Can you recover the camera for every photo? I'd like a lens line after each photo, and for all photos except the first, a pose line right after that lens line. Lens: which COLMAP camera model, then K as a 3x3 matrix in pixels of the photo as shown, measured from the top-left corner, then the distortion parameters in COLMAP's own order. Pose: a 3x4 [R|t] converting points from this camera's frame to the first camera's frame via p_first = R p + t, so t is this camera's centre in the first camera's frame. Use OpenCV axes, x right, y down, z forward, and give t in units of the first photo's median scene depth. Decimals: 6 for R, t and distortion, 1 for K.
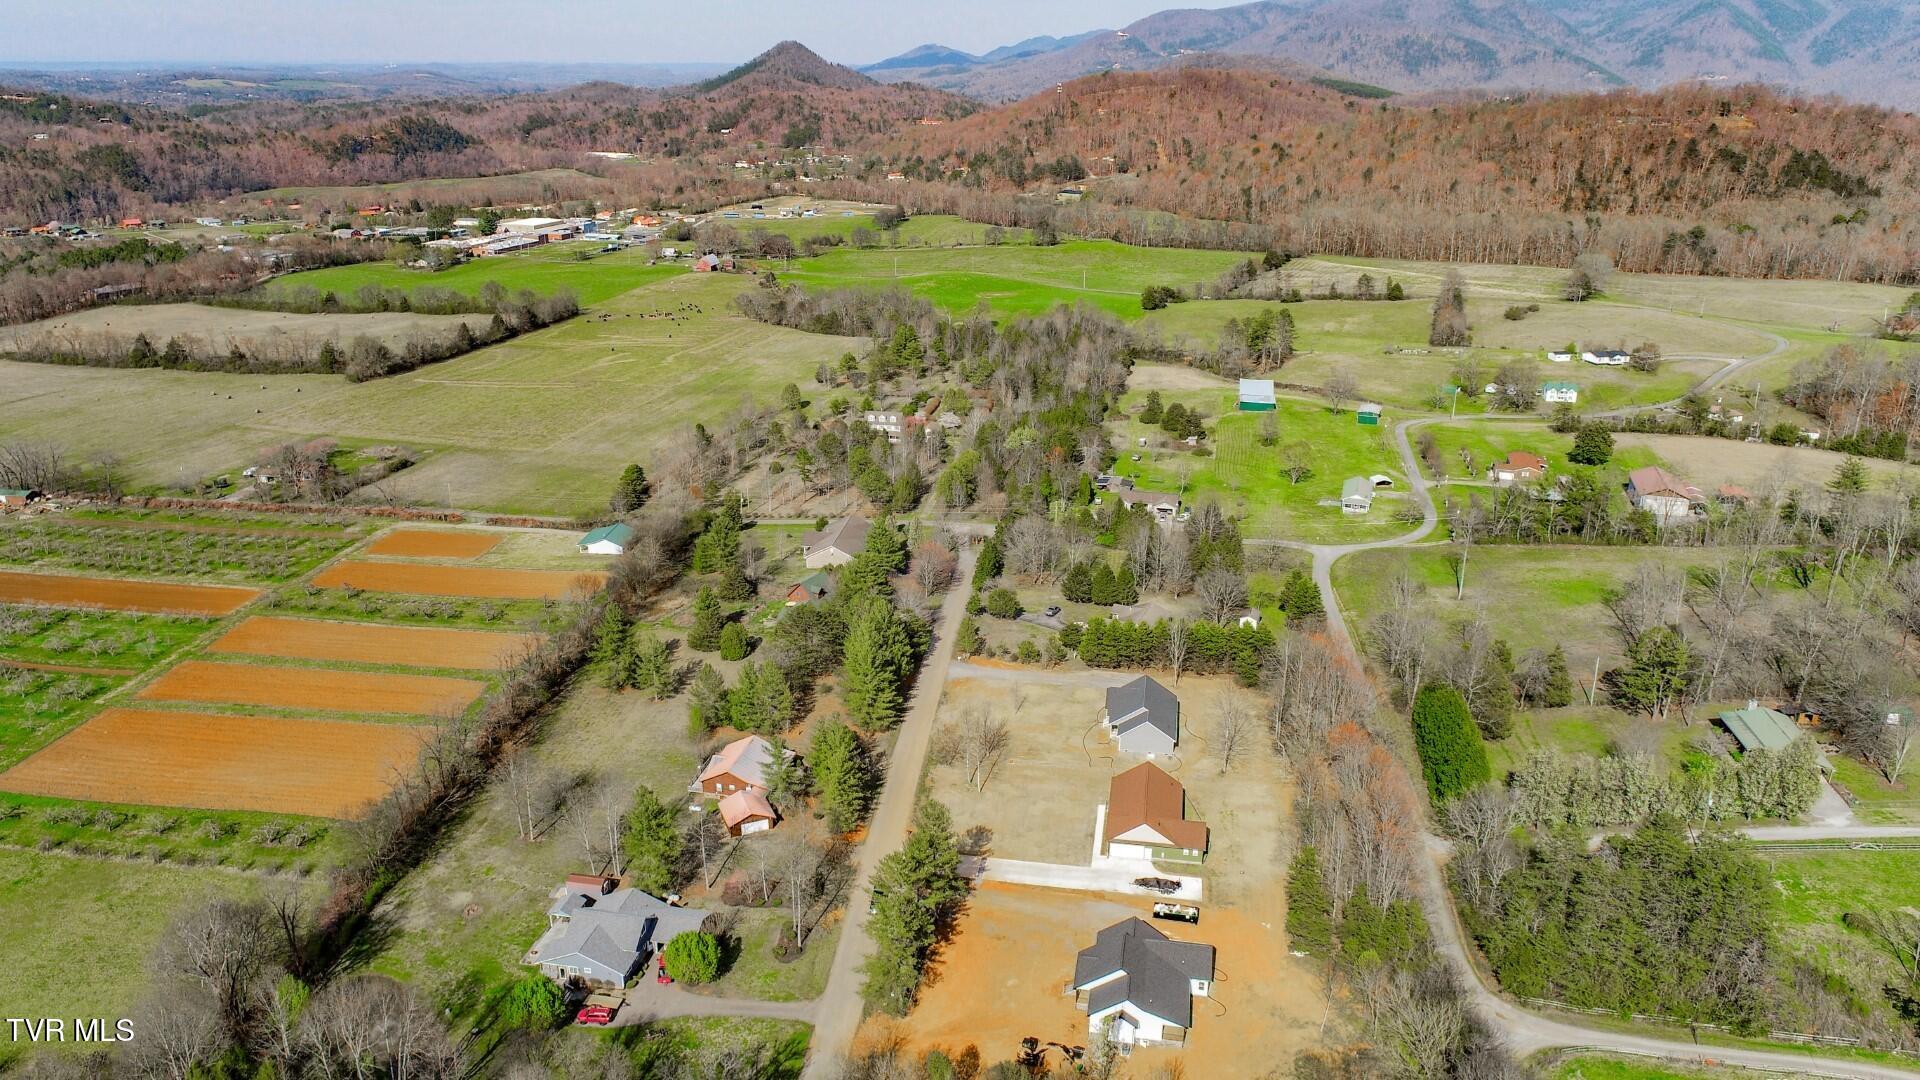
lens RADIAL K [[1304.8, 0, 960.0], [0, 1304.8, 540.0], [0, 0, 1]] dist [-0.010896, 0.007288]
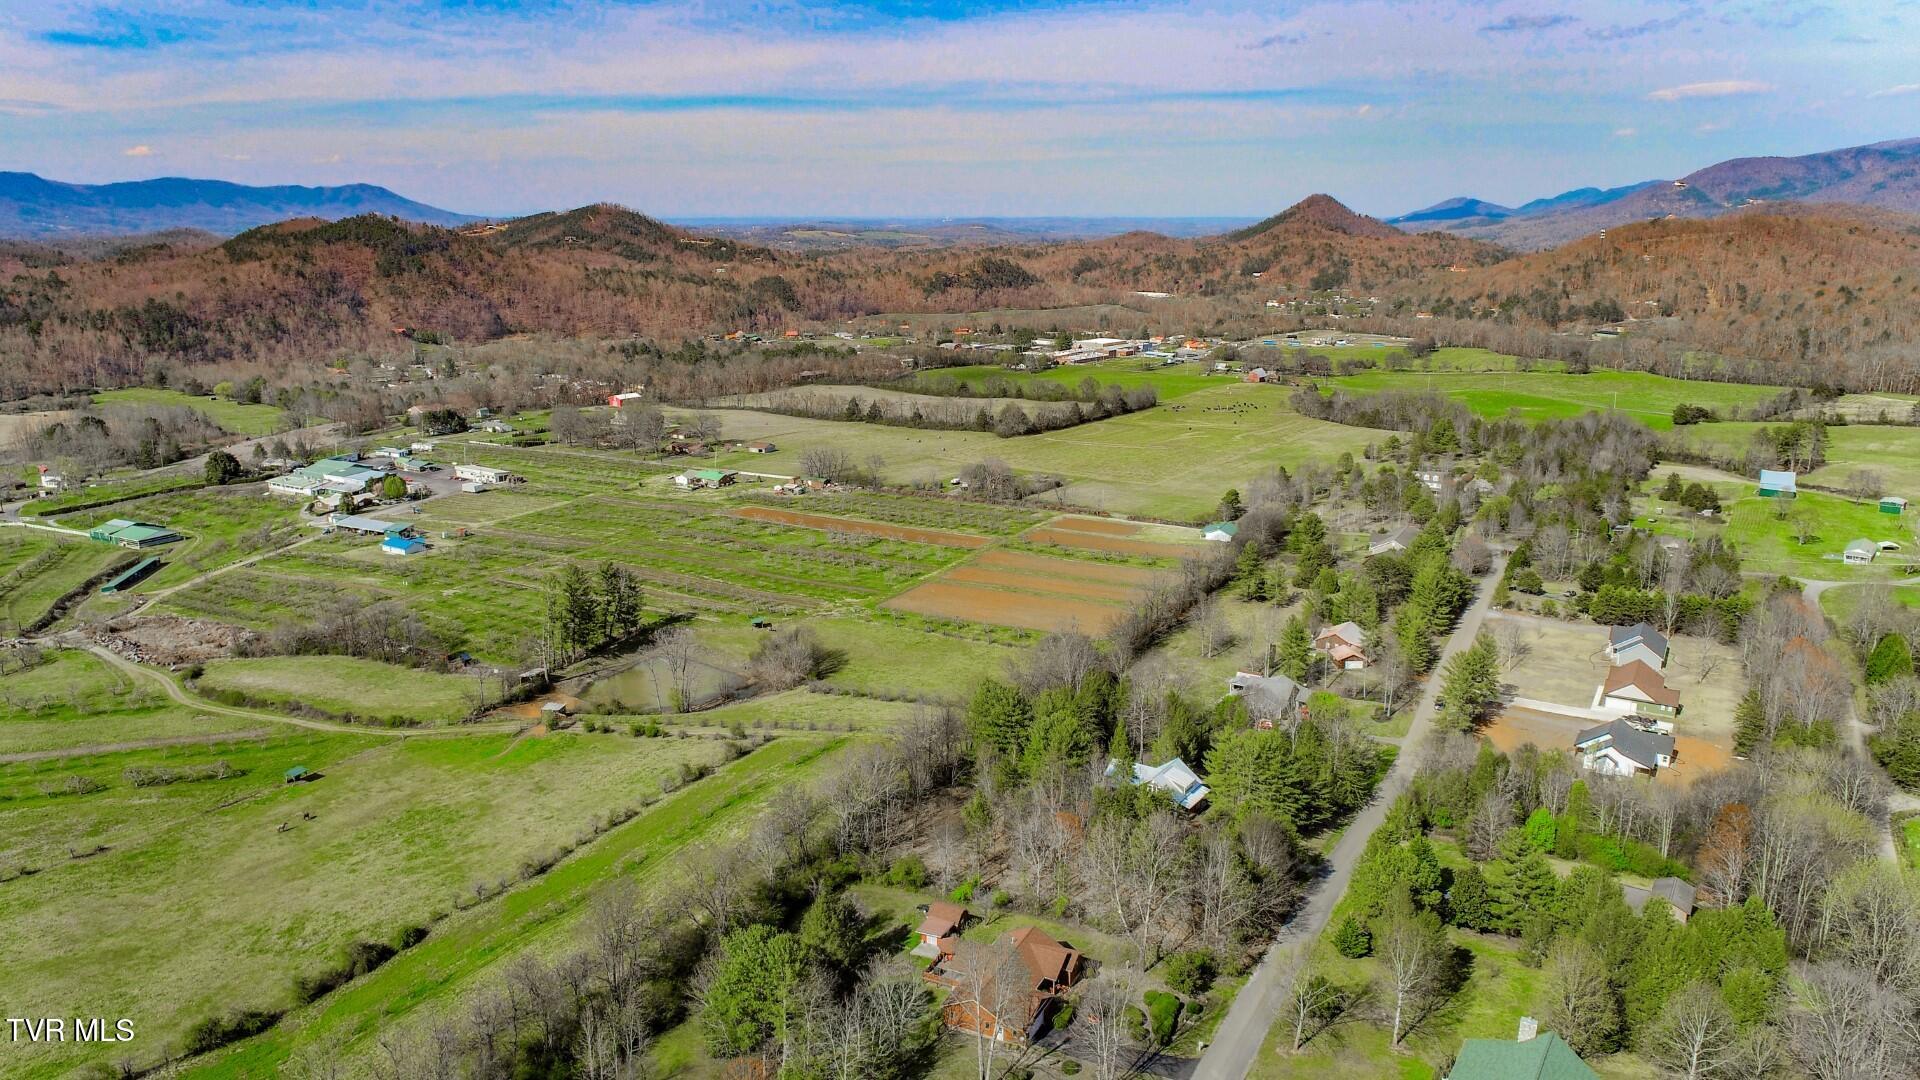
lens RADIAL K [[1304.8, 0, 960.0], [0, 1304.8, 540.0], [0, 0, 1]] dist [-0.010896, 0.007288]
pose [[0.930185, 0.083060, -0.357570, -0.010714], [-0.121271, 0.988908, -0.085761, 0.055647], [0.346480, 0.123136, 0.929940, -0.132083]]
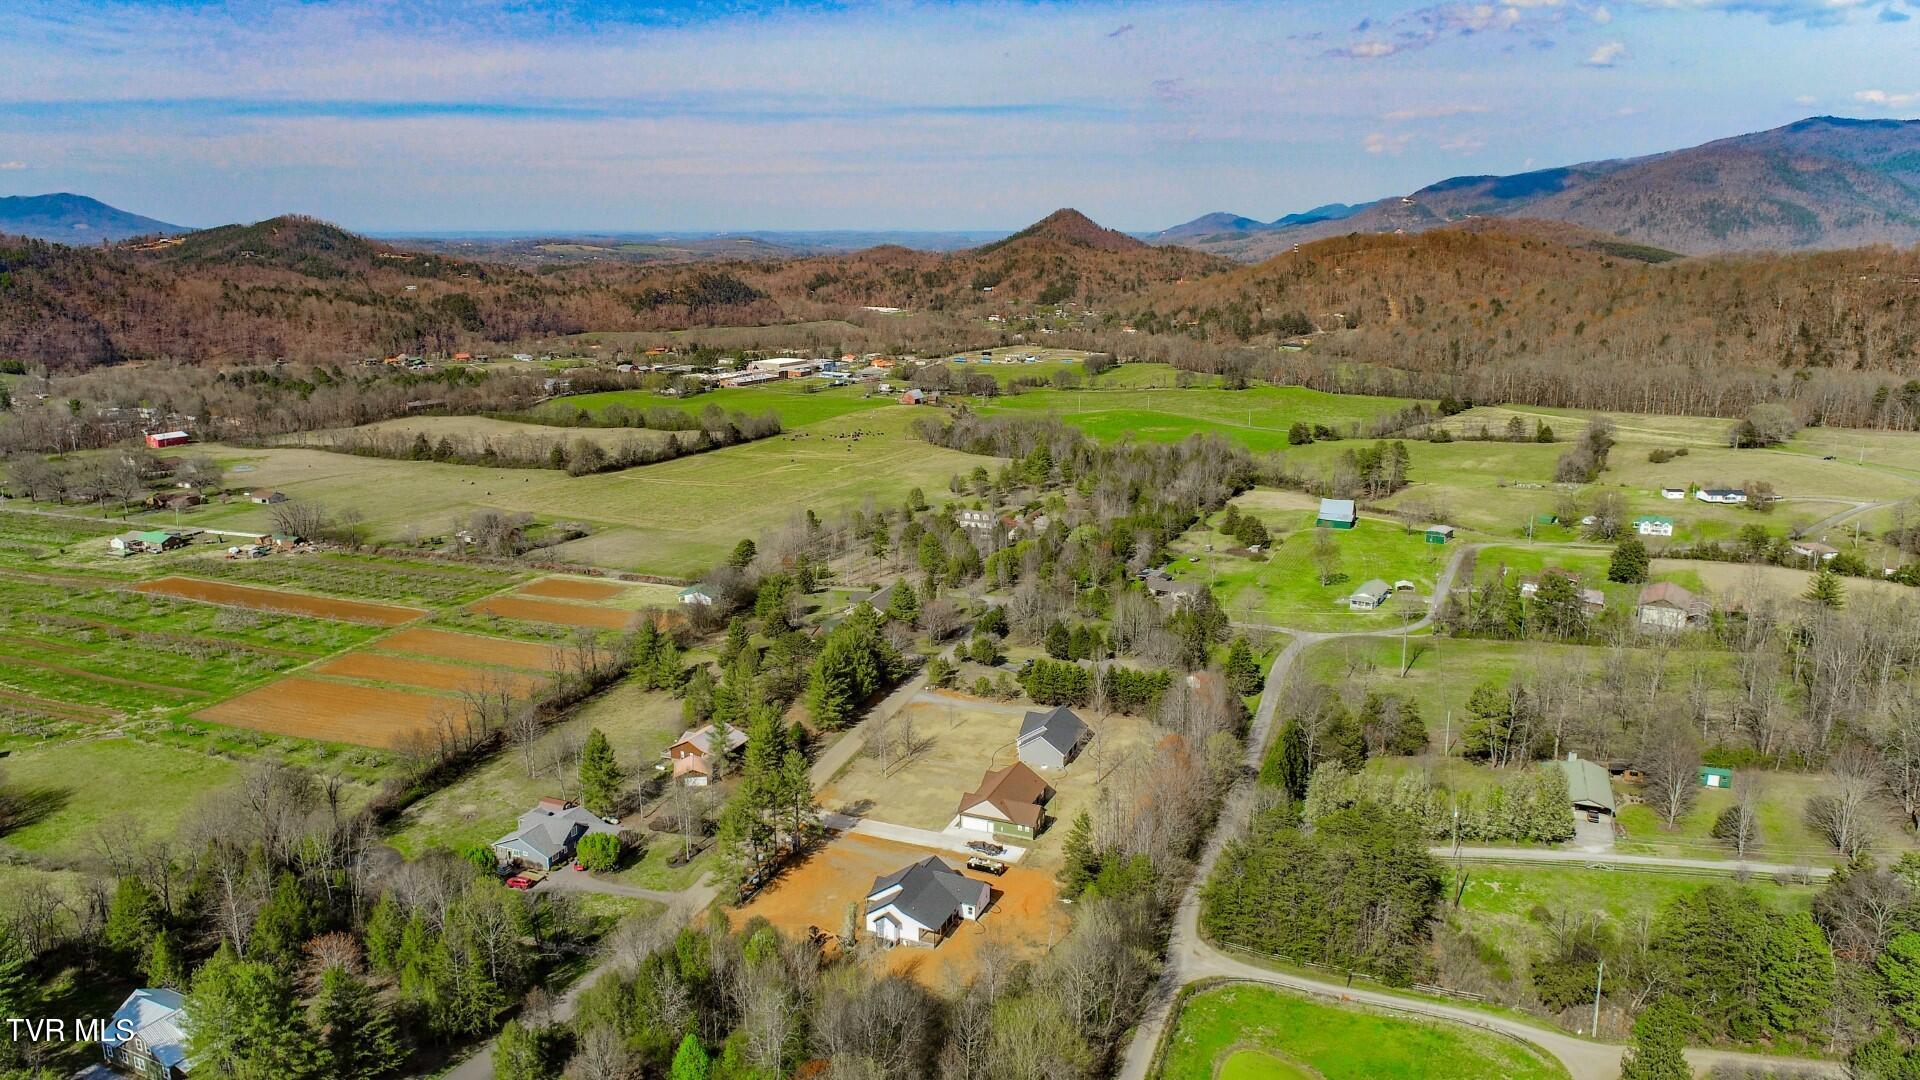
lens RADIAL K [[1311.8, 0, 956.3], [0, 1311.8, 510.6], [0, 0, 1]] dist [-0.006234, 0.001578]
pose [[0.975812, 0.042292, -0.214480, 0.073592], [-0.072020, 0.988530, -0.132746, 0.023539], [0.206406, 0.144982, 0.967666, -0.044106]]
